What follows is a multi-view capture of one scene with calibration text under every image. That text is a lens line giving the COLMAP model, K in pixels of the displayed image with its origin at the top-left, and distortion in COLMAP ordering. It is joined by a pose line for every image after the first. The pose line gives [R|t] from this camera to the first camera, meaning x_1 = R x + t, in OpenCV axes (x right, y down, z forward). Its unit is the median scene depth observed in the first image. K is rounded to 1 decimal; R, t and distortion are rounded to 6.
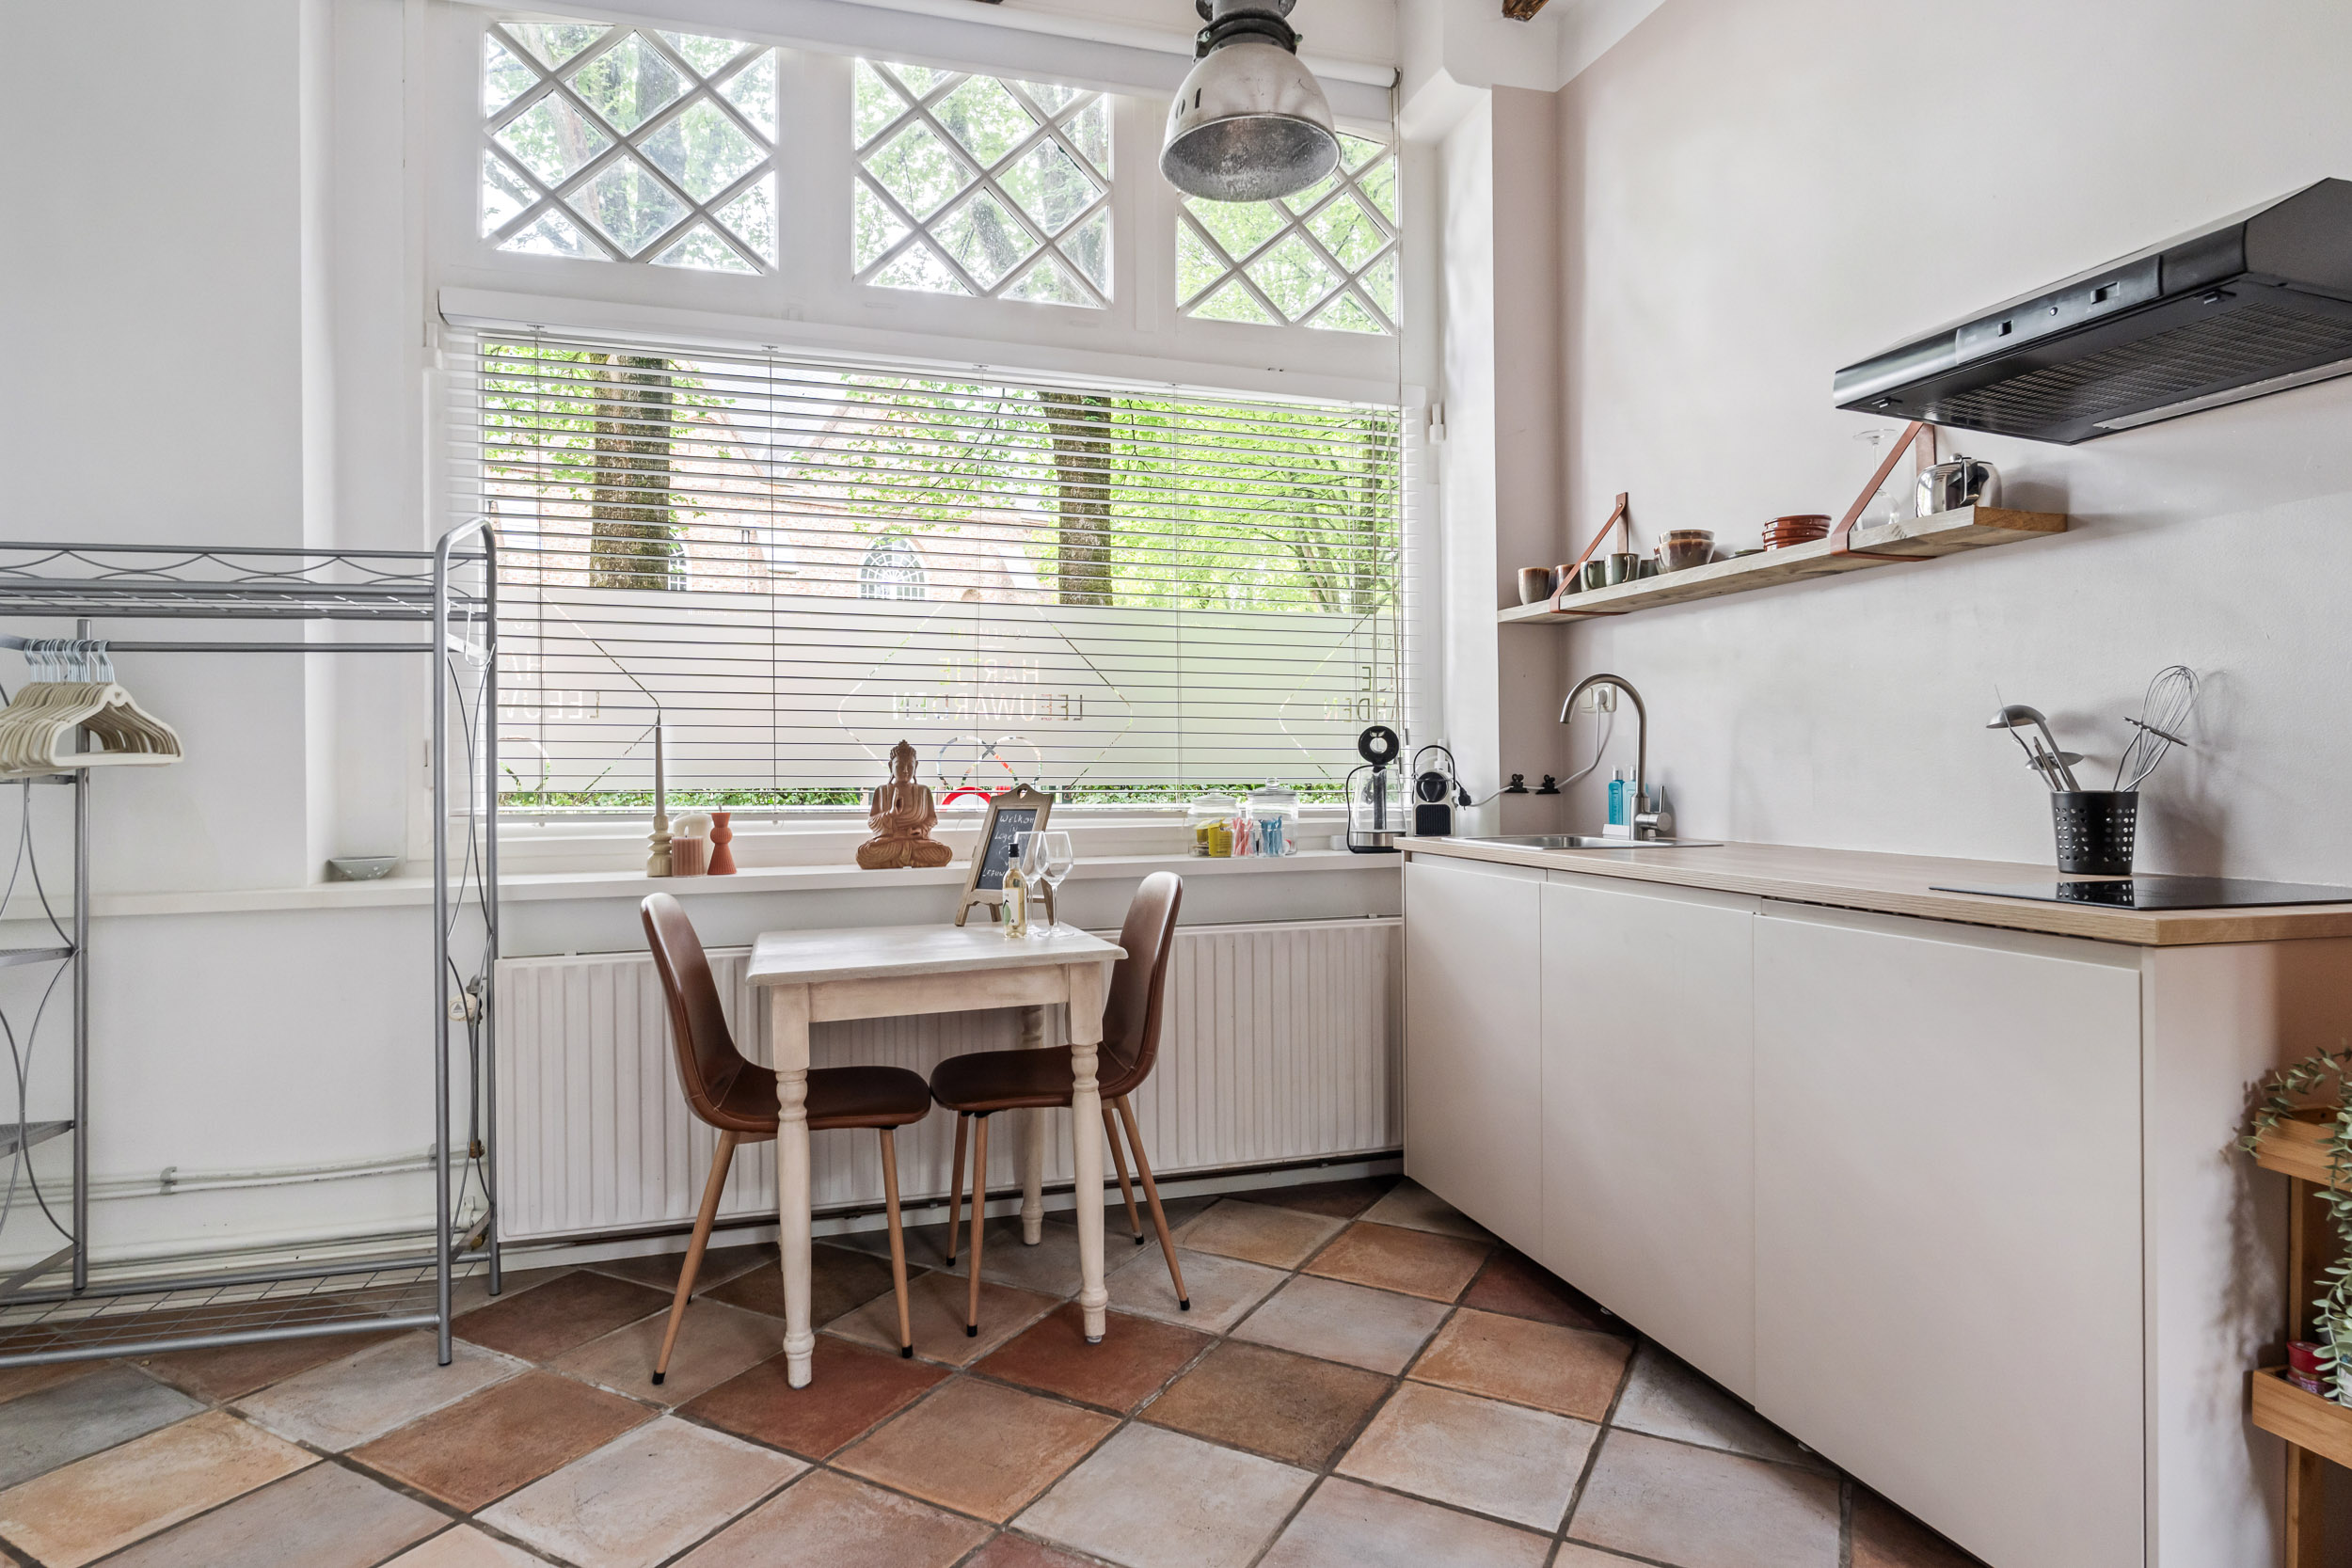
lens RADIAL K [[1281.6, 0, 1175.1], [0, 1281.6, 762.8], [0, 0, 1]] dist [-0.004555, 0.000202]
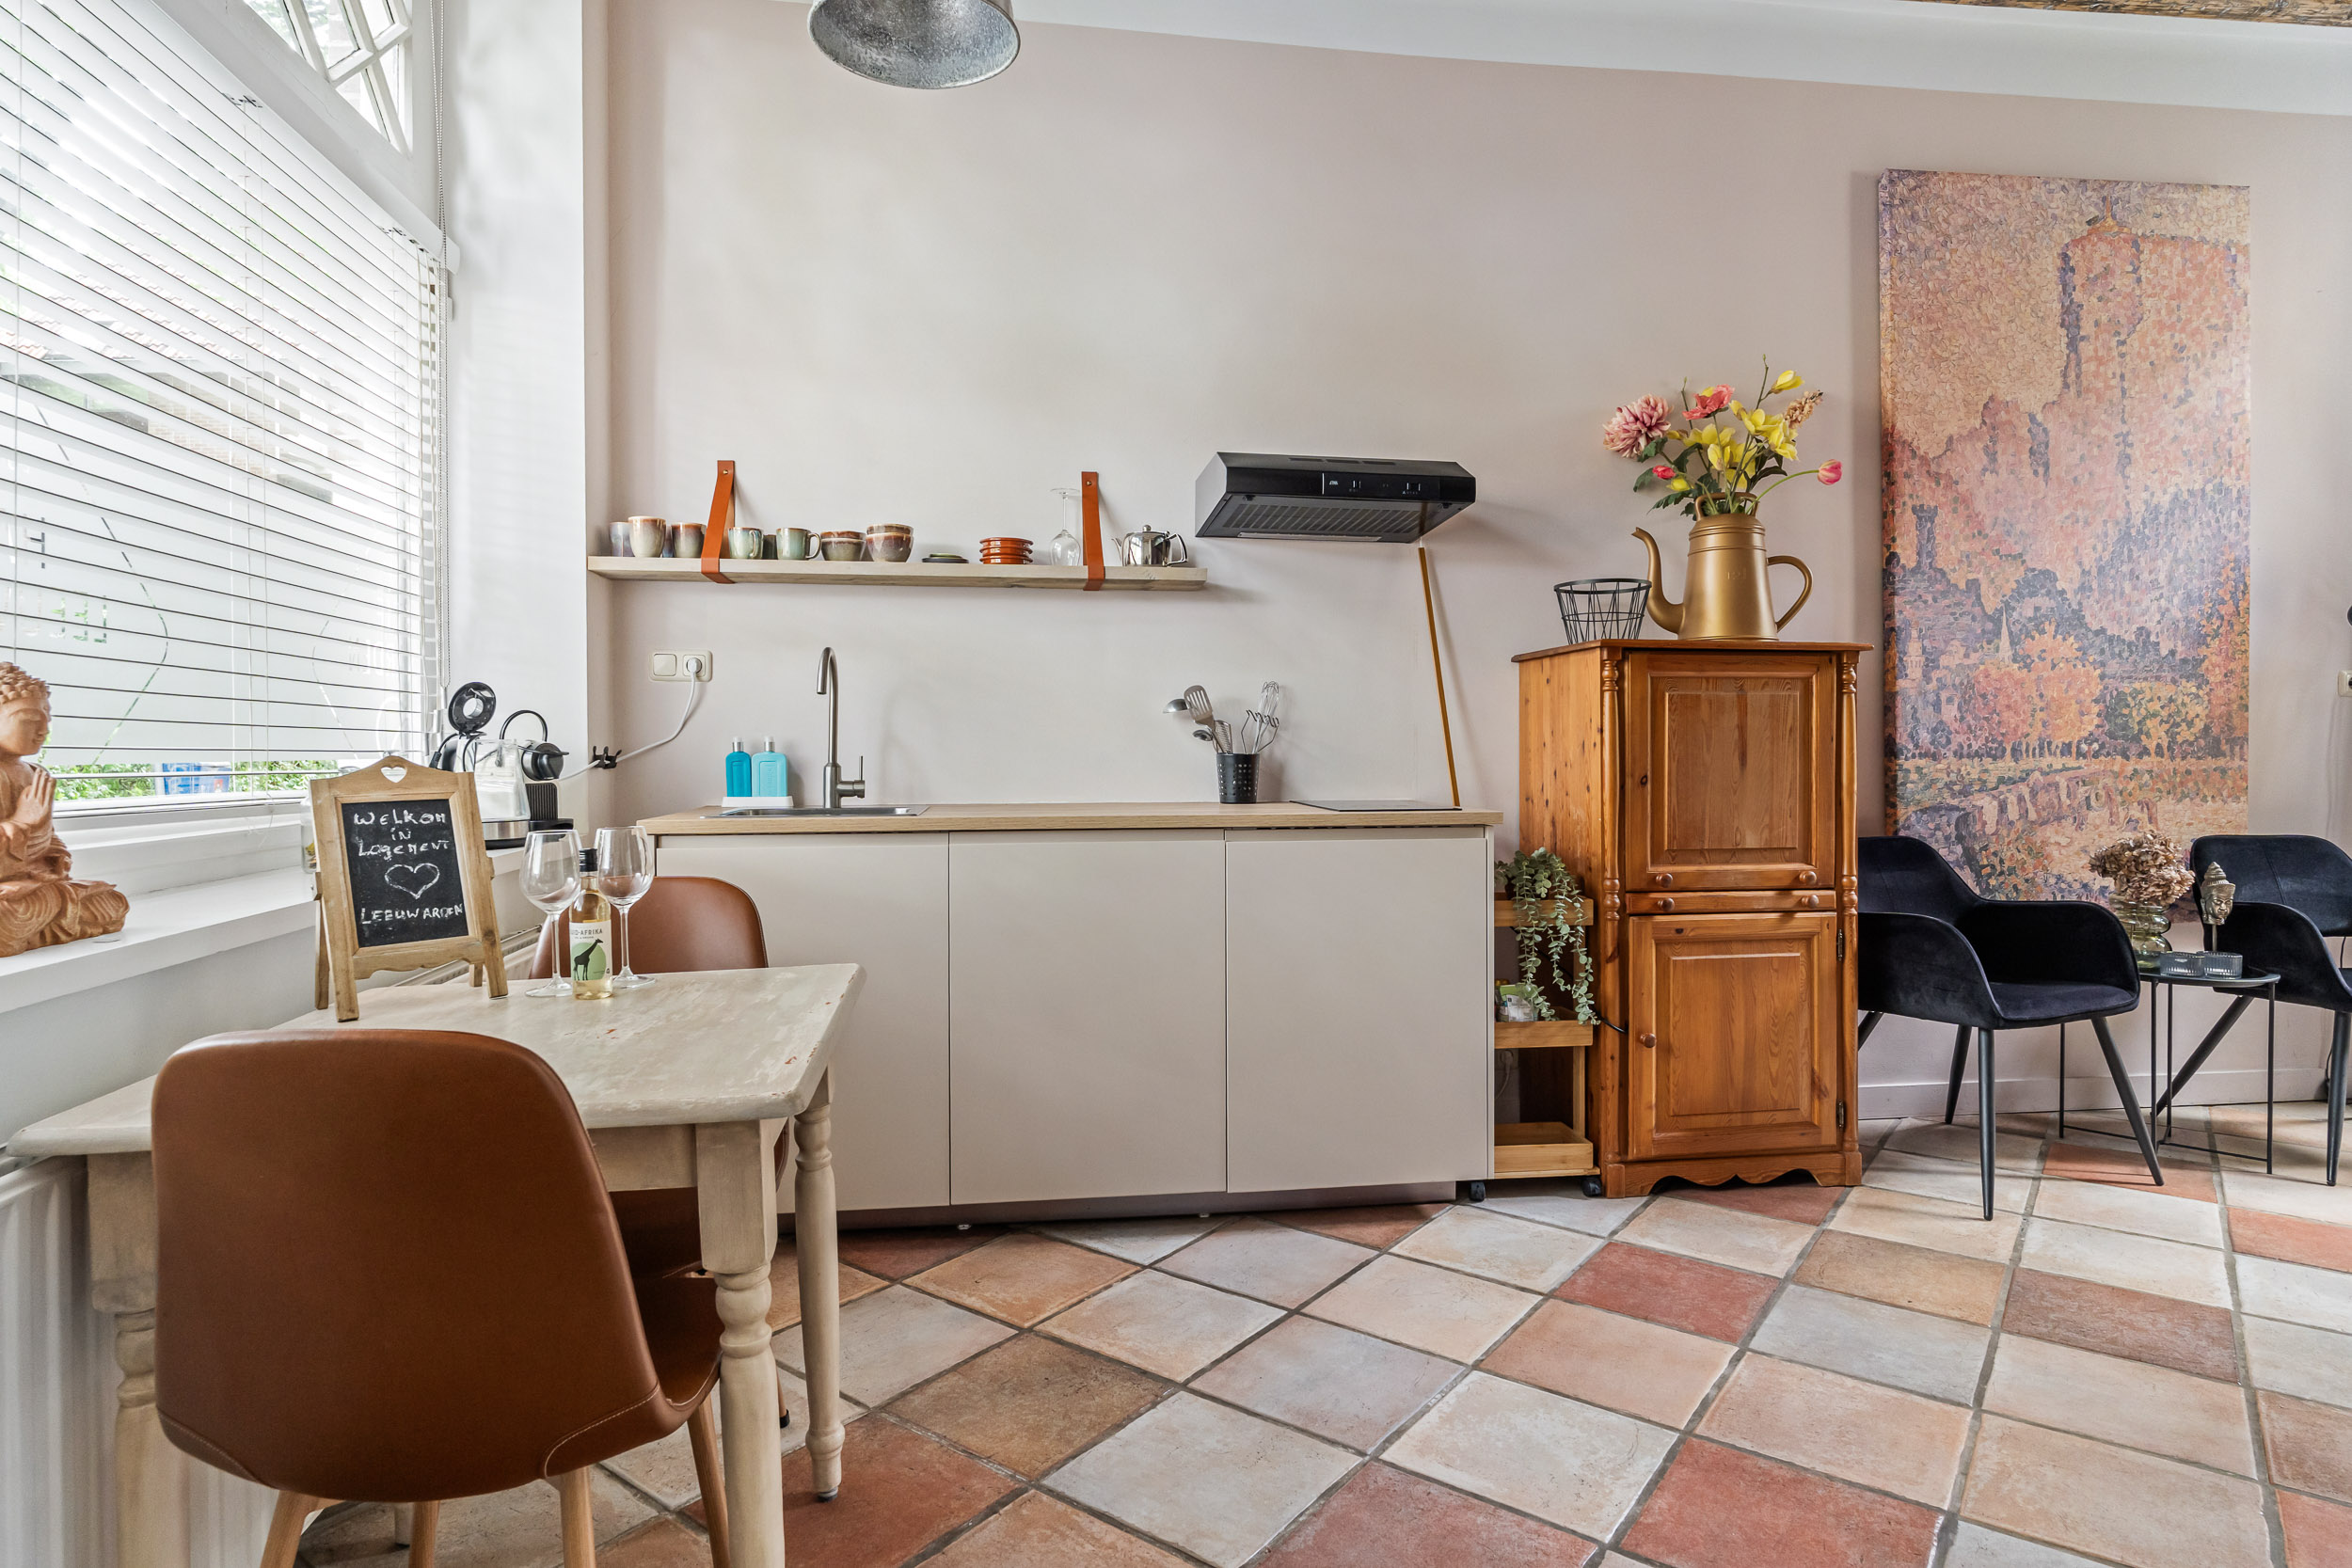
lens RADIAL K [[1281.6, 0, 1175.1], [0, 1281.6, 762.8], [0, 0, 1]] dist [-0.004555, 0.000202]
pose [[0.147618, -0.008329, 0.989009, -0.711754], [-0.003275, 0.999955, 0.008910, 0.014450], [-0.989039, -0.004554, 0.147584, 0.637812]]
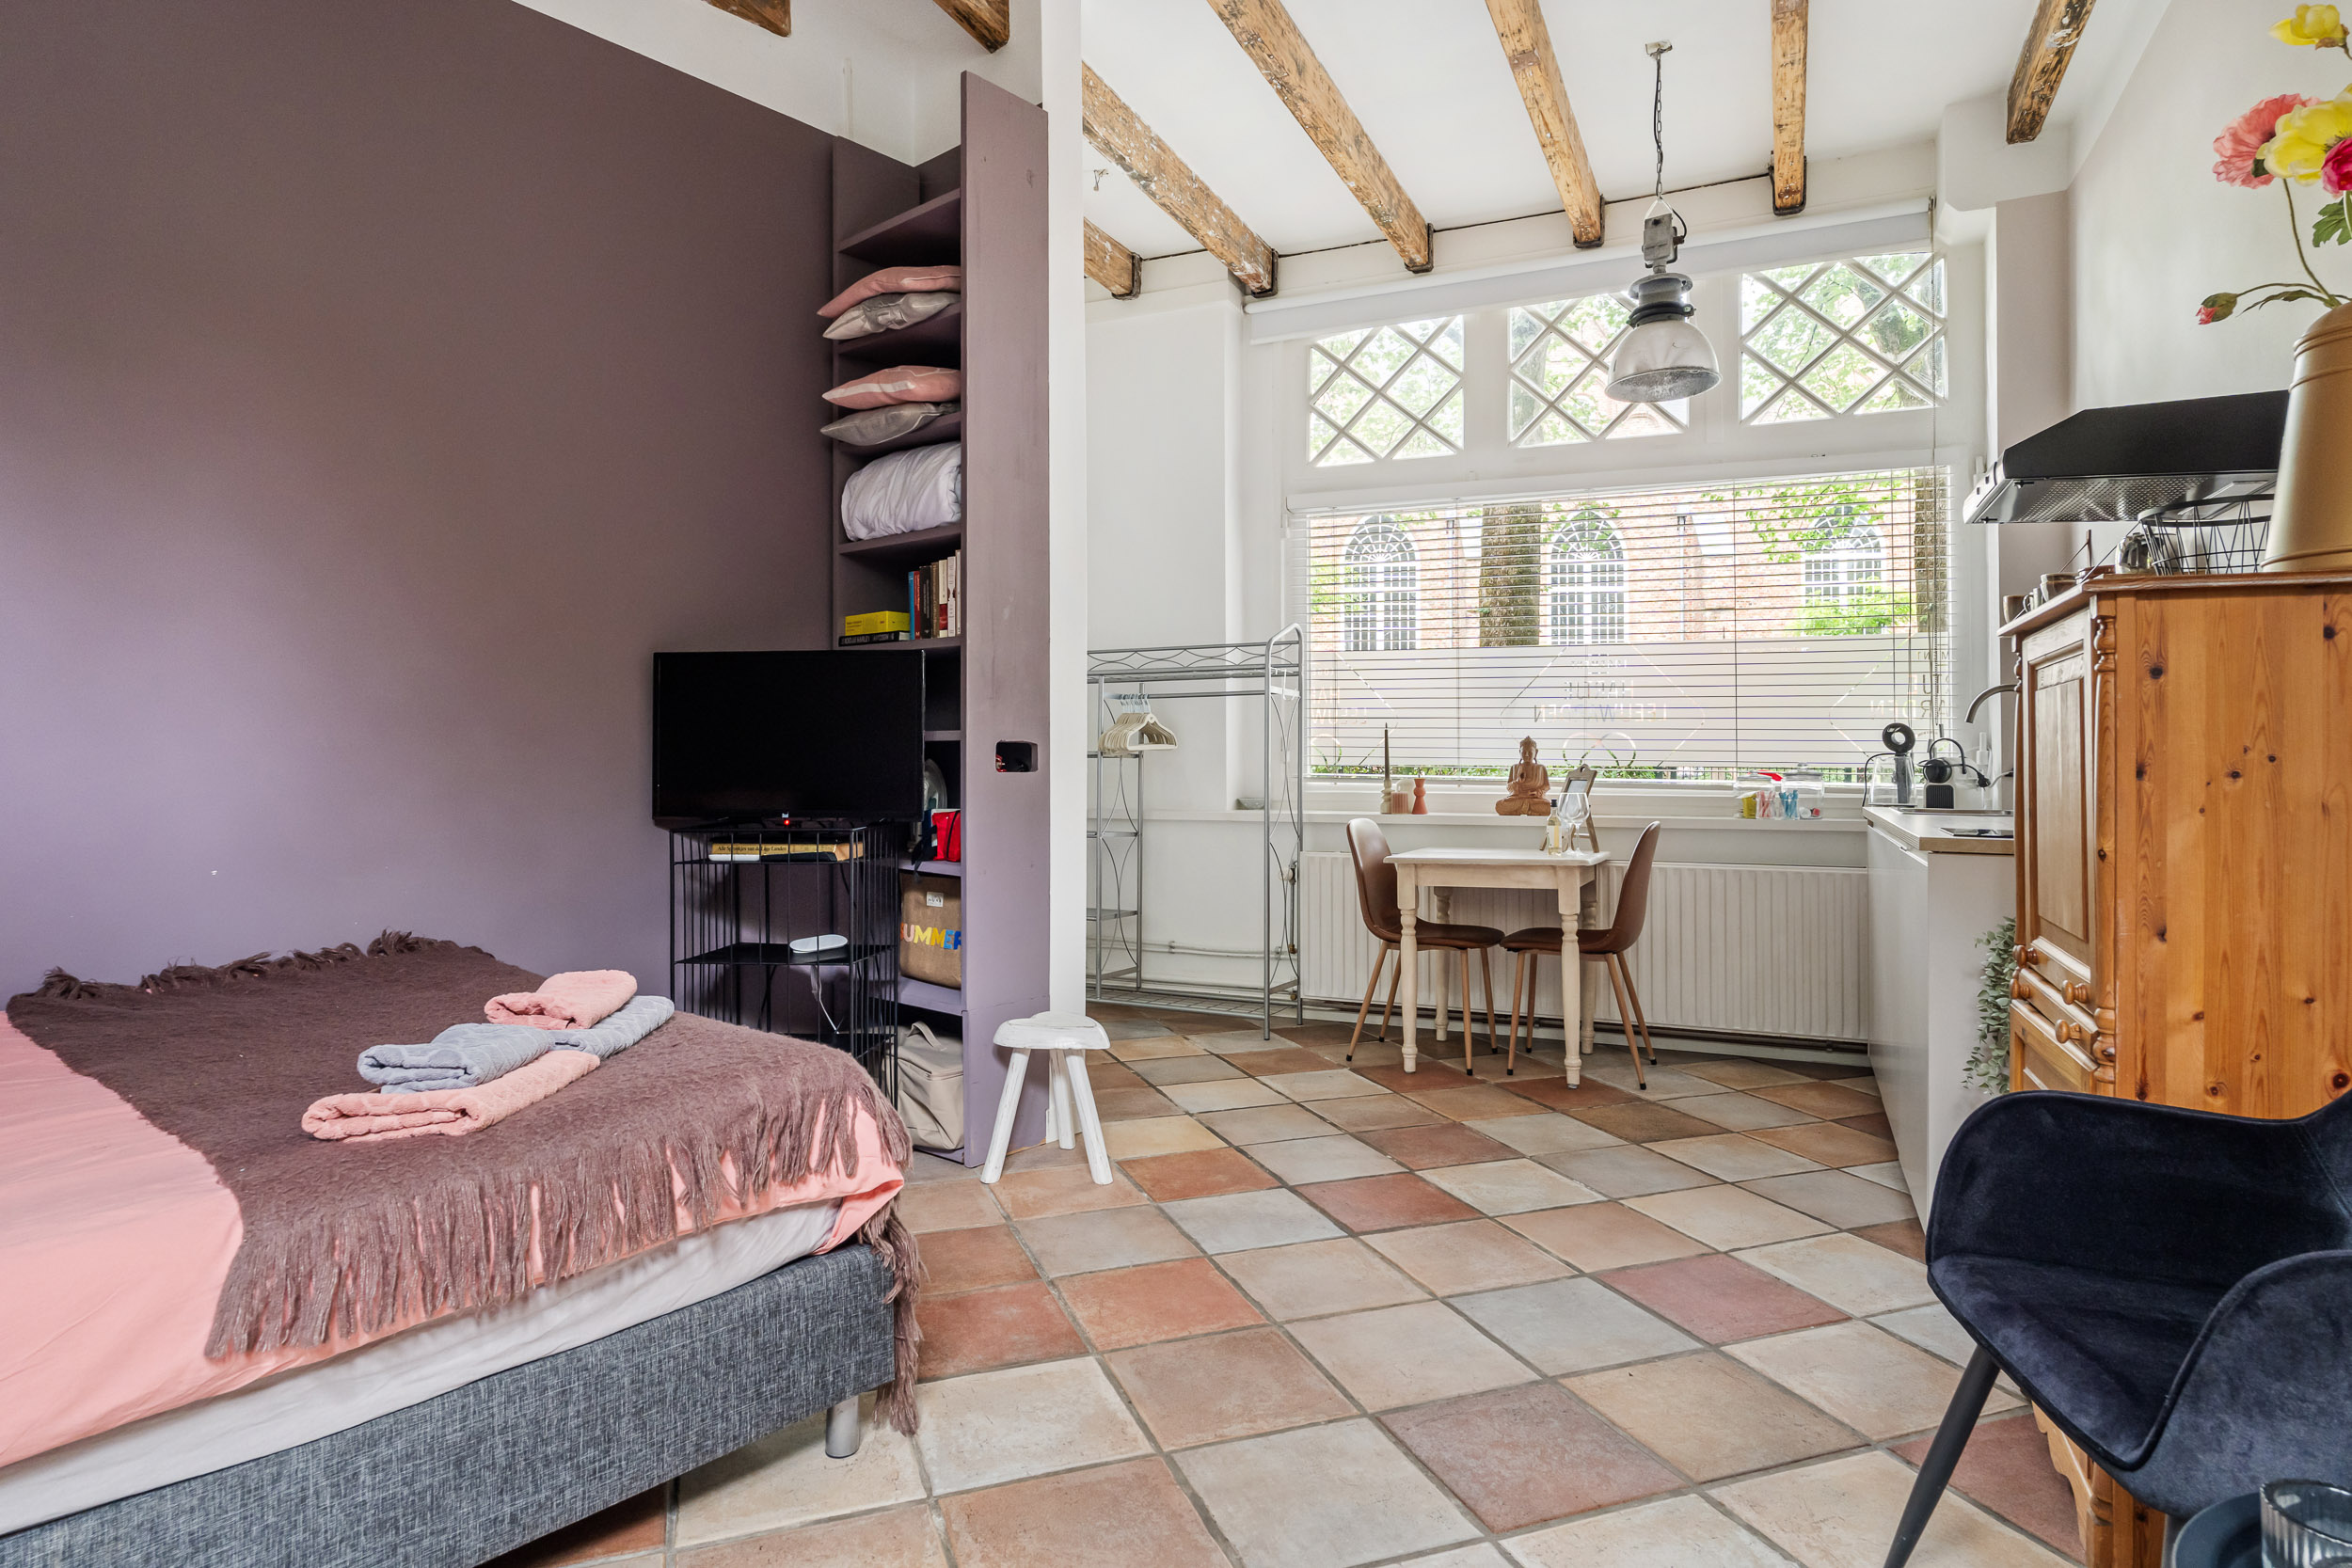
lens RADIAL K [[1281.6, 0, 1175.1], [0, 1281.6, 762.8], [0, 0, 1]] dist [-0.004555, 0.000202]
pose [[0.752584, 0.010526, -0.658412, 0.614069], [-0.003367, 0.999921, 0.012137, -0.002795], [0.658488, -0.006917, 0.752560, -0.593726]]
